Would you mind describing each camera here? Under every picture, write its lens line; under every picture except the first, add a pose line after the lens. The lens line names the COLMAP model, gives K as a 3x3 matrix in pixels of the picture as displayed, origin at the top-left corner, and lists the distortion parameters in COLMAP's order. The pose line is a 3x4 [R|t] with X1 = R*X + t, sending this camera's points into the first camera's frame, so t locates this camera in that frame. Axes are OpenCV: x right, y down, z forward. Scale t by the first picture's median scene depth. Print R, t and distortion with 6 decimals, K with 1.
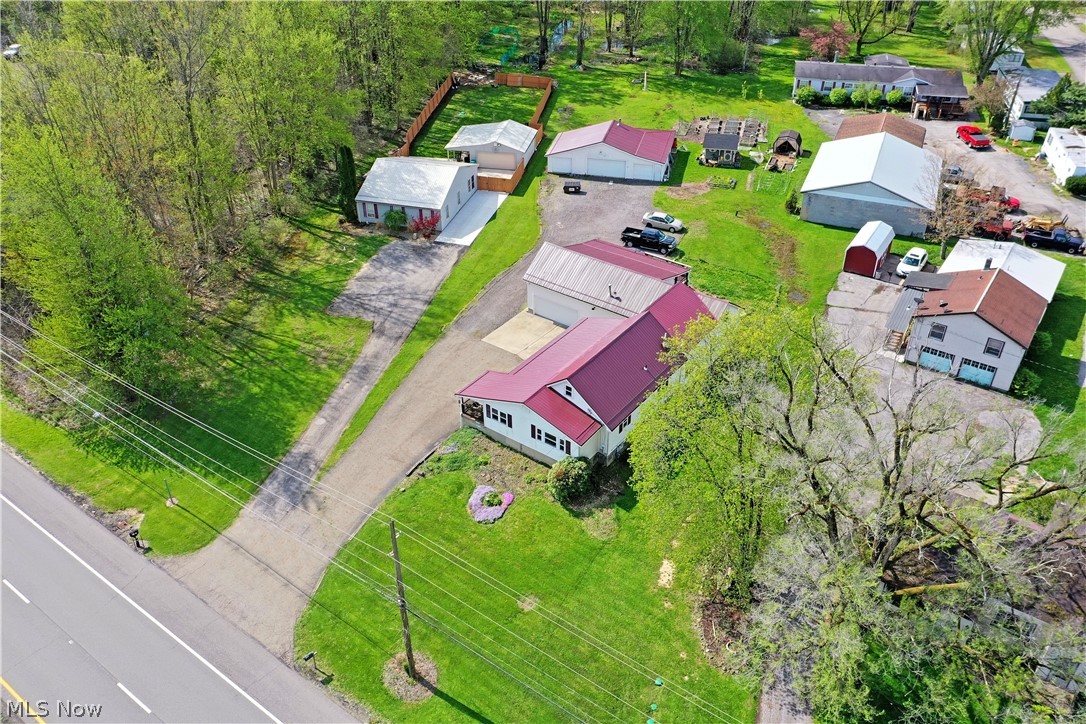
lens RADIAL K [[847.3, 0, 543.0], [0, 847.3, 362.0], [0, 0, 1]] dist [0.020077, 0.004108]
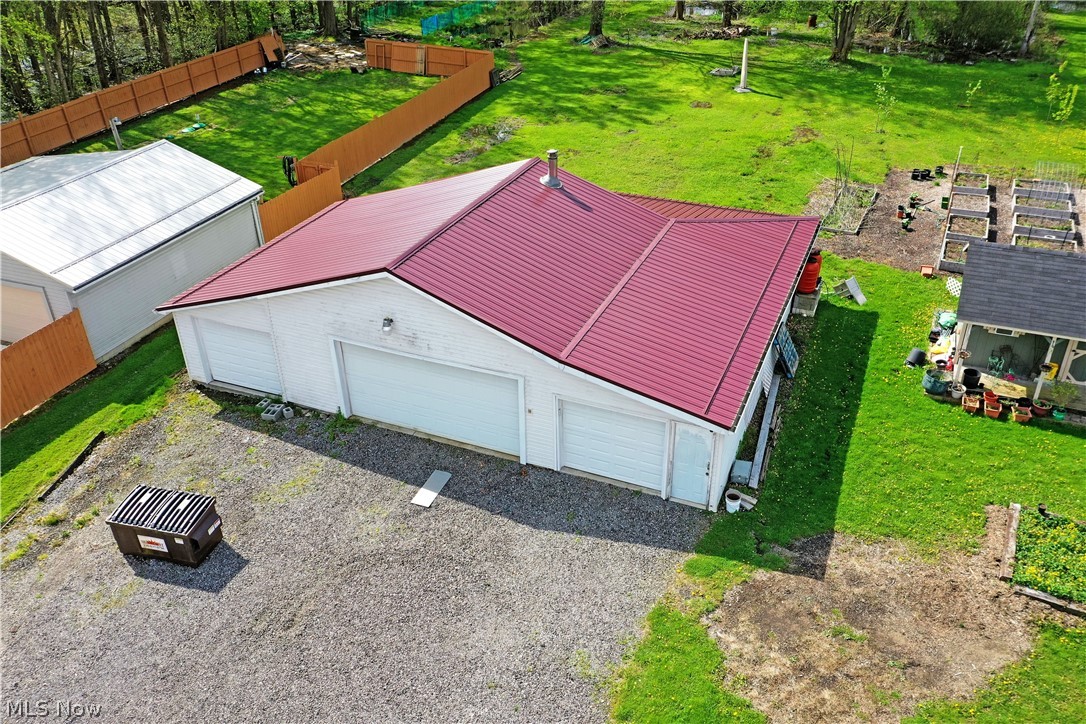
lens RADIAL K [[878.3, 0, 520.8], [0, 878.3, 362.6], [0, 0, 1]] dist [0.031383, 0.000013]
pose [[0.983701, 0.081415, -0.160322, 0.125963], [-0.091270, 0.994302, -0.055082, -0.226821], [0.154924, 0.068817, 0.985527, 0.802855]]
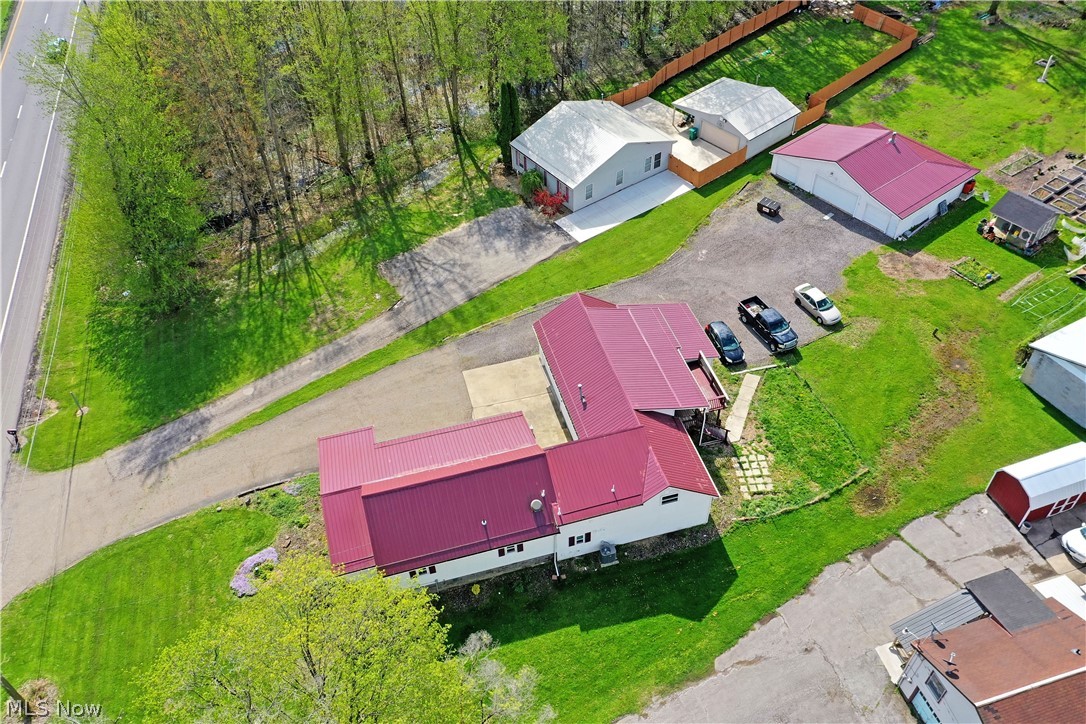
lens RADIAL K [[847.3, 0, 543.0], [0, 847.3, 362.0], [0, 0, 1]] dist [0.020077, 0.004108]
pose [[0.791506, 0.429116, -0.435175, 0.261287], [-0.336897, 0.900441, 0.275148, -0.214279], [0.509920, -0.071173, 0.857272, 0.206611]]
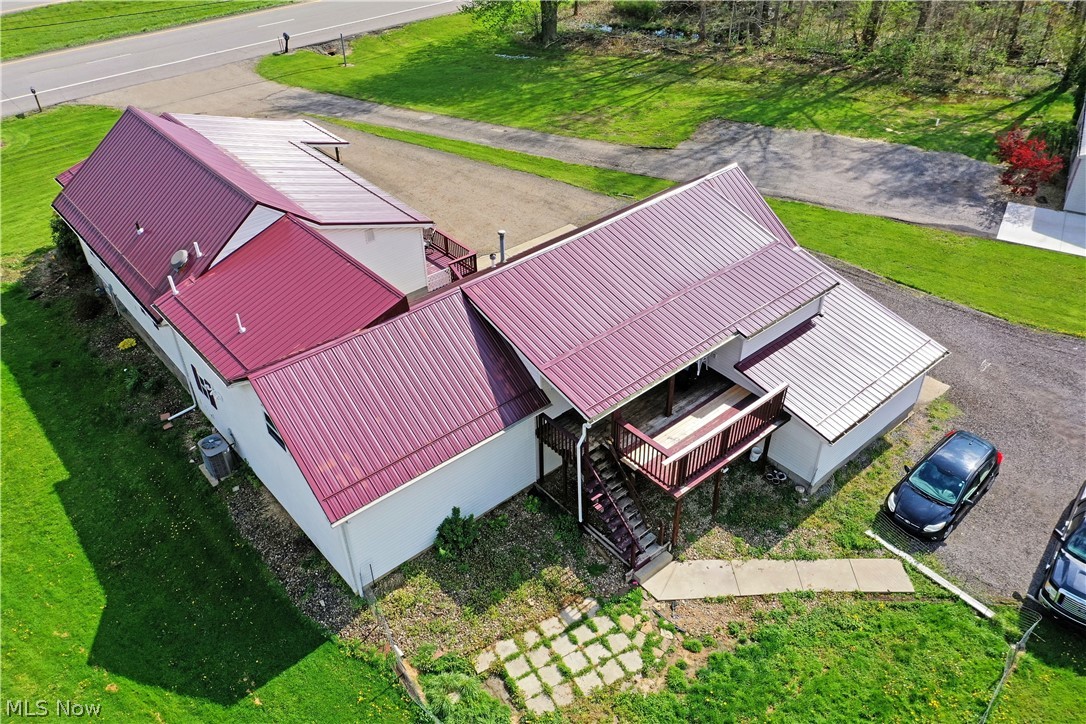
lens RADIAL K [[847.3, 0, 543.0], [0, 847.3, 362.0], [0, 0, 1]] dist [0.020077, 0.004108]
pose [[-0.220352, 0.603240, -0.766516, 0.274055], [-0.533546, 0.583309, 0.612437, -0.204714], [0.816562, 0.543923, 0.193323, 0.656979]]
